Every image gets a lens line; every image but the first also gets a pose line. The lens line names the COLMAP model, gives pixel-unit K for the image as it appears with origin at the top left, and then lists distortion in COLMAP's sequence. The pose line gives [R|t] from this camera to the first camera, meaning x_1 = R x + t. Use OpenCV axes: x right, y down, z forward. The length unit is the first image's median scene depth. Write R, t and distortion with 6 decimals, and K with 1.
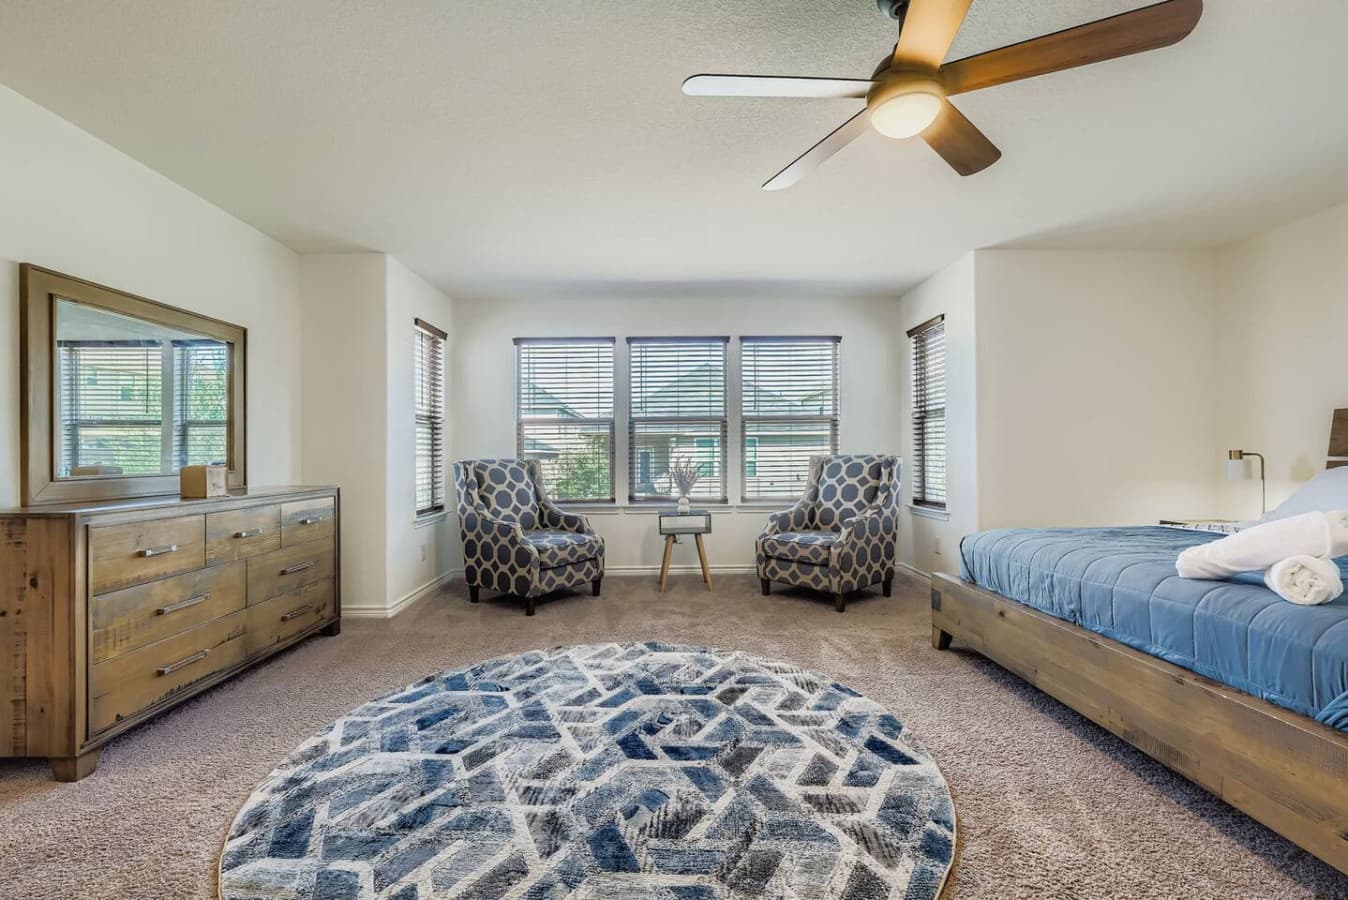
lens RADIAL K [[587.5, 0, 664.0], [0, 587.5, 455.0], [0, 0, 1]] dist [-0.004276, -0.000217]
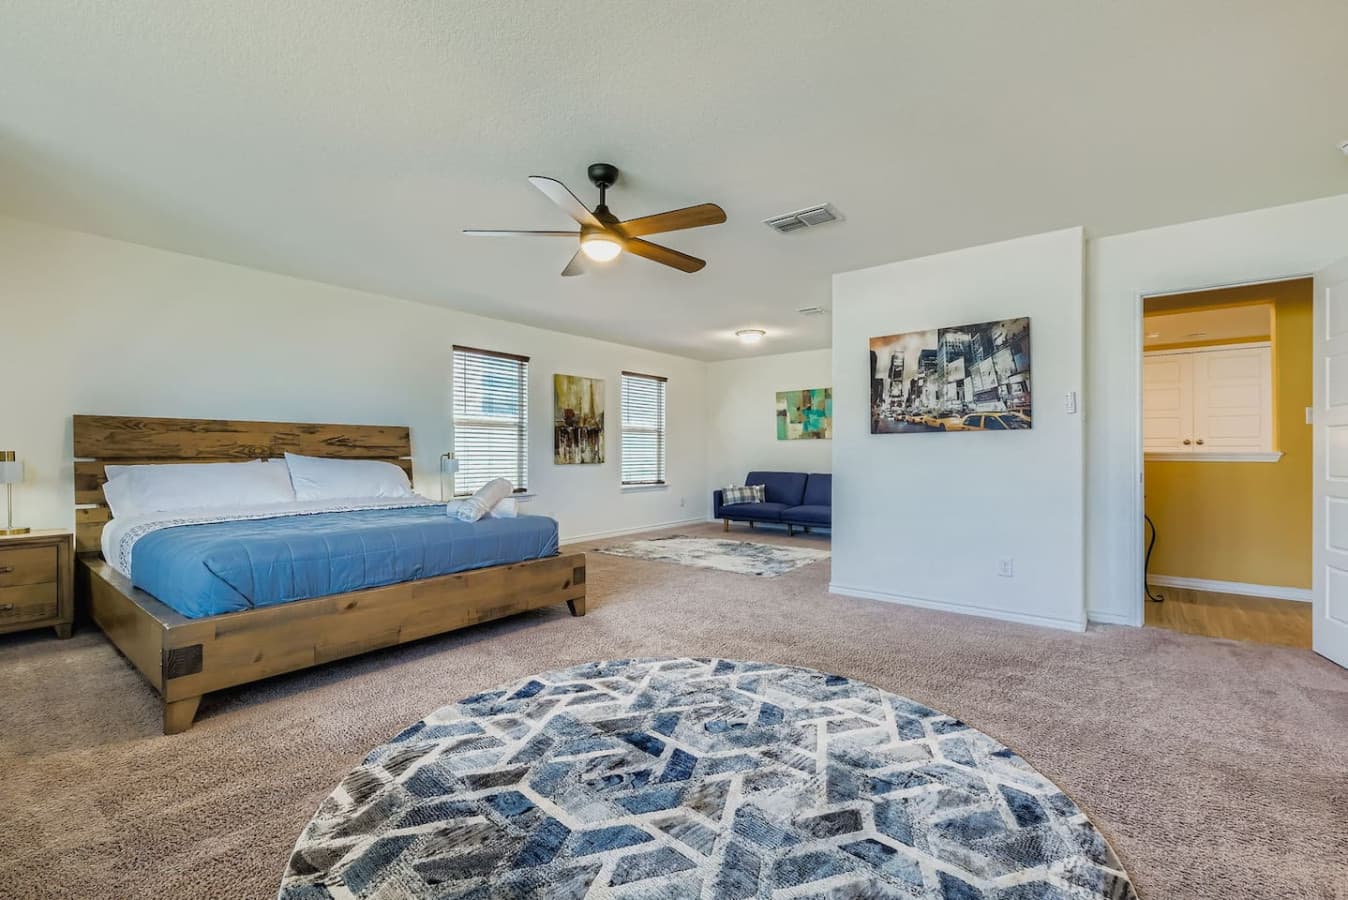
lens RADIAL K [[587.5, 0, 664.2], [0, 587.5, 446.0], [0, 0, 1]] dist [-0.004276, -0.000217]
pose [[-0.765816, 0.012614, 0.642936, -0.603614], [0.003951, 0.999881, -0.014911, 0.002687], [-0.643047, -0.008879, -0.765775, 1.643523]]
